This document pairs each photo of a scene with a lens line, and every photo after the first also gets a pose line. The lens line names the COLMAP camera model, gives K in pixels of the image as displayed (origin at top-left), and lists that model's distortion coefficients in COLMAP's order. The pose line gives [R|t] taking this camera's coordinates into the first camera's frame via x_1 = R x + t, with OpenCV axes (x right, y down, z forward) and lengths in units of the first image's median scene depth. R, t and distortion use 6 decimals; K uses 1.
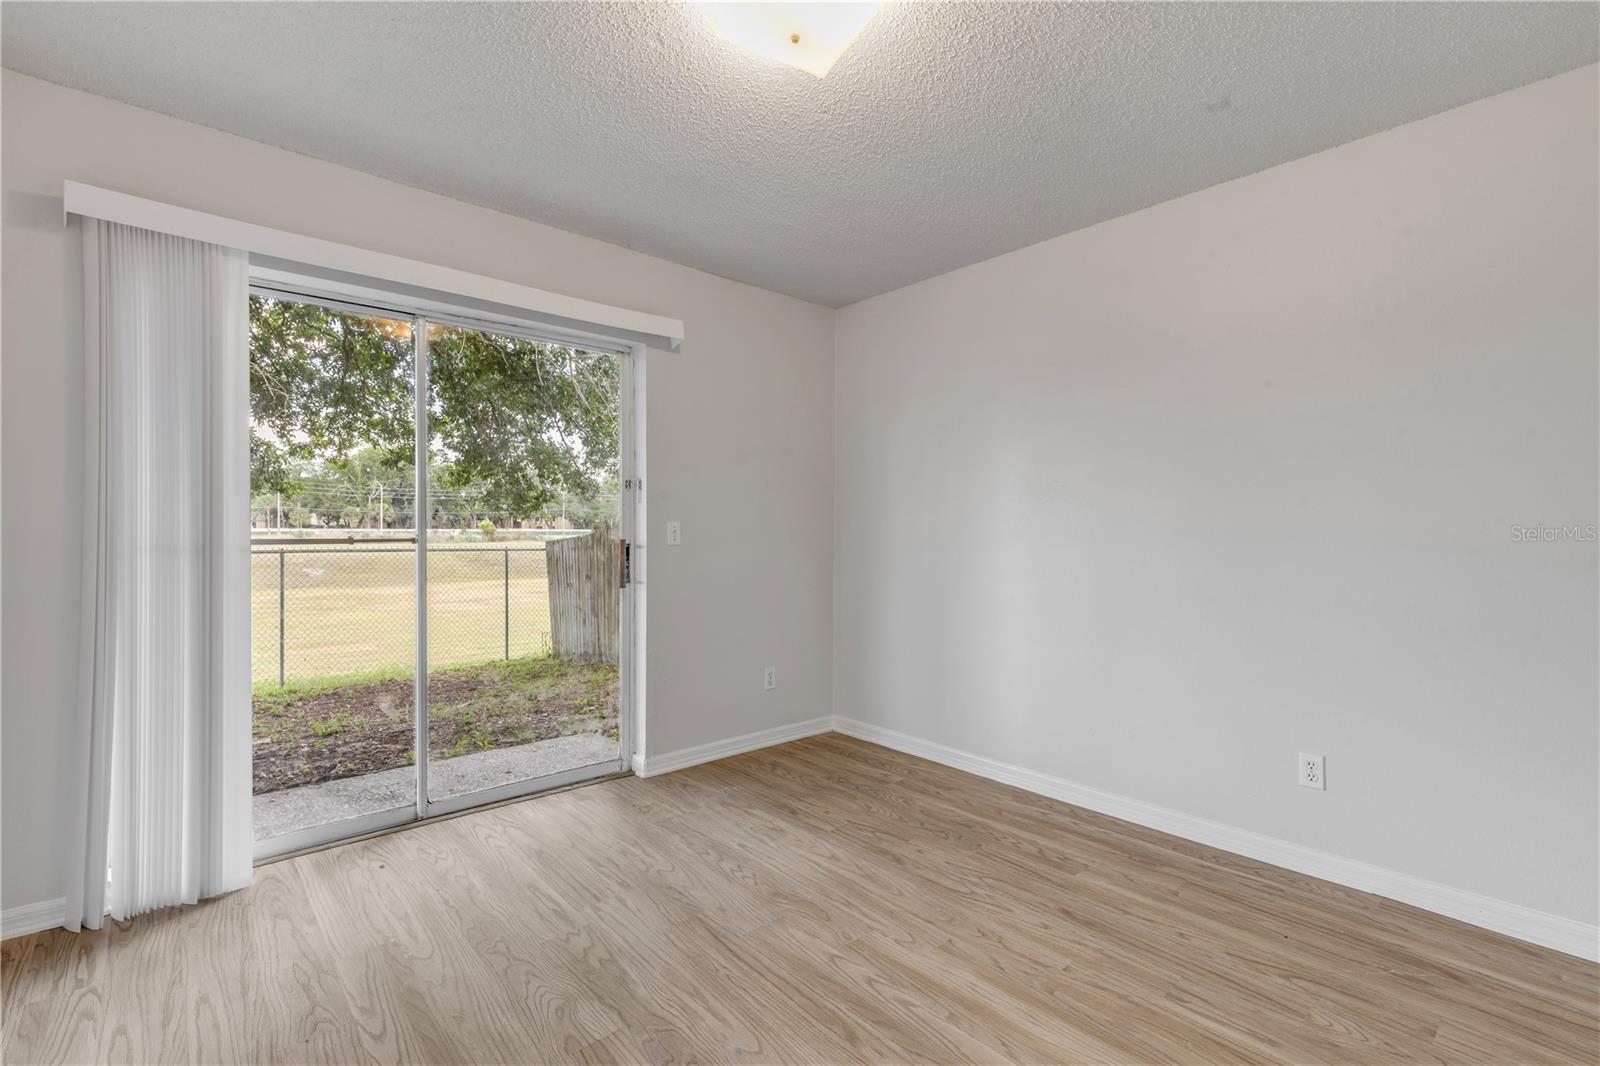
lens RADIAL K [[727.8, 0, 801.4], [0, 727.8, 534.4], [0, 0, 1]] dist [0.002119, -0.000474]
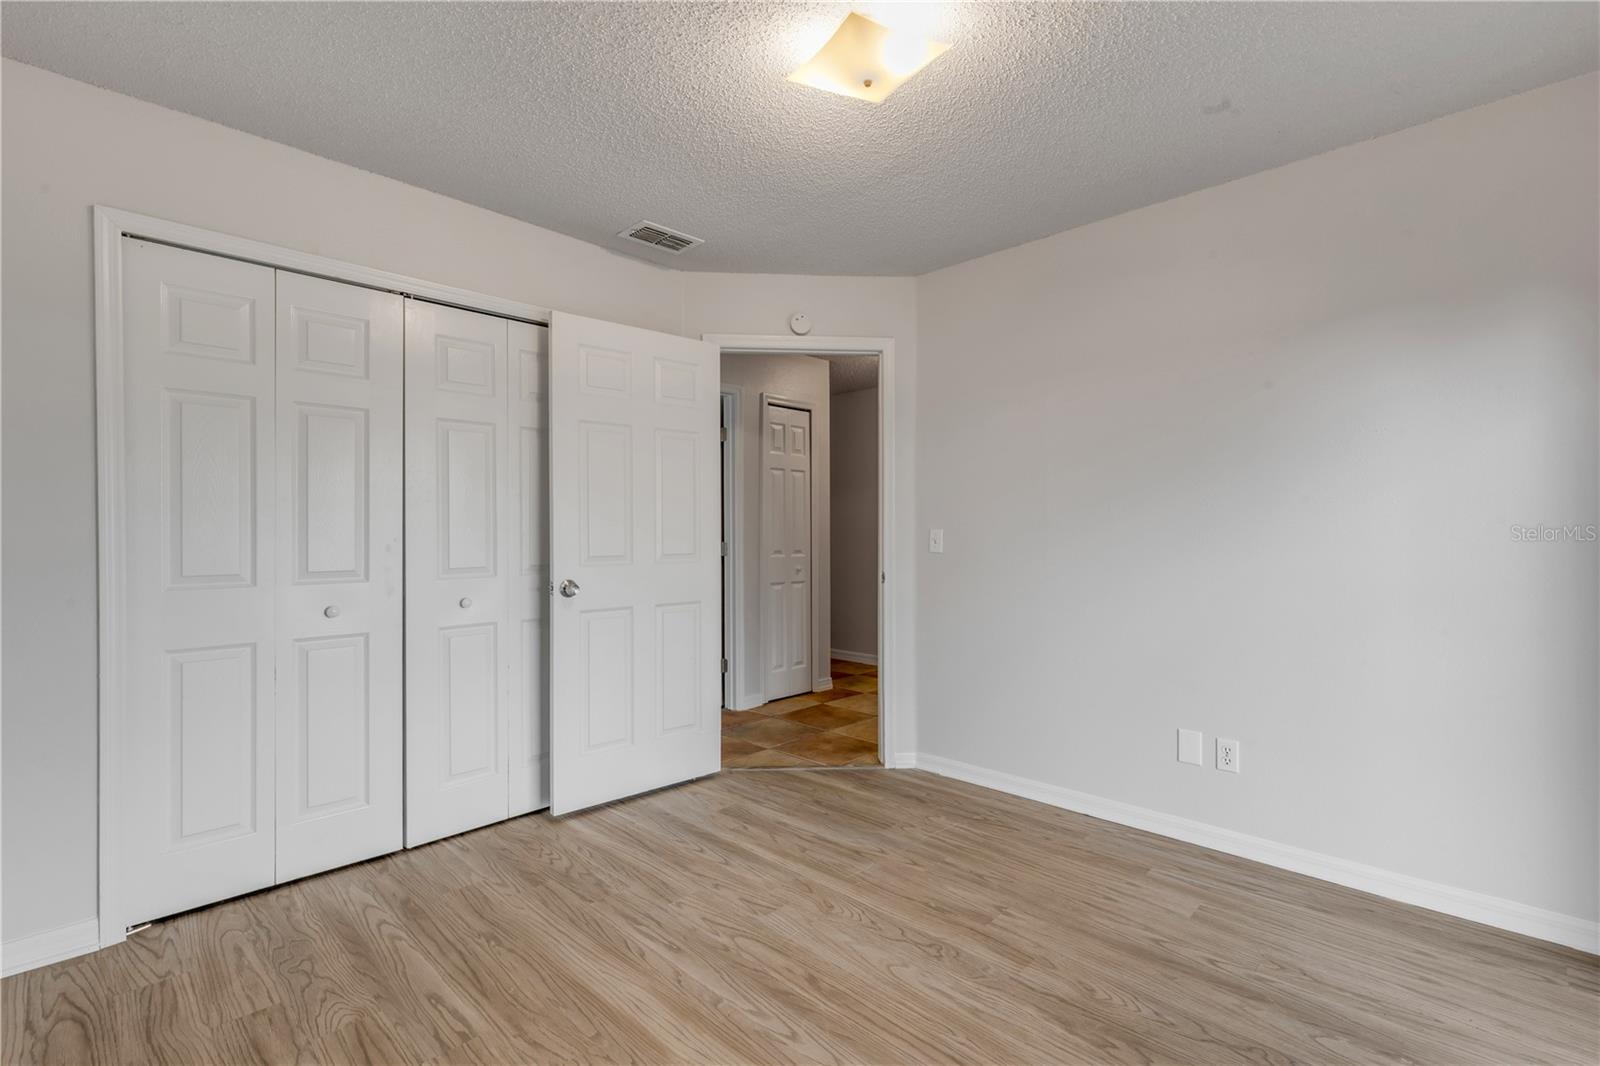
lens RADIAL K [[756.6, 0, 800.0], [0, 756.6, 533.0], [0, 0, 1]] dist [0.045428, -0.000285]
pose [[-0.997423, -0.002716, -0.071693, 0.165822], [-0.003067, 0.999984, 0.004776, -0.008144], [0.071679, 0.004984, -0.997415, 2.064915]]
